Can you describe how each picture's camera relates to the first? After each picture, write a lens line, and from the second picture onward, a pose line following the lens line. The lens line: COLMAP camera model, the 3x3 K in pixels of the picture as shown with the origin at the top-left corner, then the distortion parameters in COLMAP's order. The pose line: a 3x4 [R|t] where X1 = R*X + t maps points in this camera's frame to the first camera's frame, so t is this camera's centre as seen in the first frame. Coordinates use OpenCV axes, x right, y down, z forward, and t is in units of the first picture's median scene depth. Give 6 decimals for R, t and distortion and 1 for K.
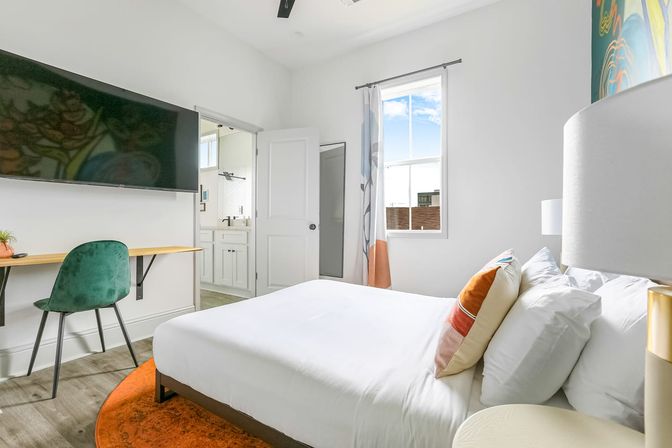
lens RADIAL K [[311.3, 0, 335.2], [0, 311.3, 221.8], [0, 0, 1]] dist [-0.028550, 0.018126]
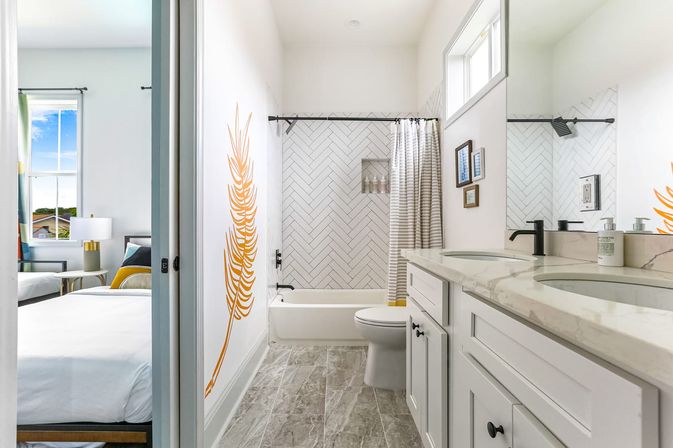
lens RADIAL K [[327.7, 0, 336.5], [0, 327.7, 224.0], [0, 0, 1]] dist [-0.029888, 0.018080]
pose [[0.552250, -0.001334, -0.833678, -0.201510], [-0.007216, 0.999954, -0.006380, -0.010878], [0.833647, 0.009539, 0.552215, 0.688409]]
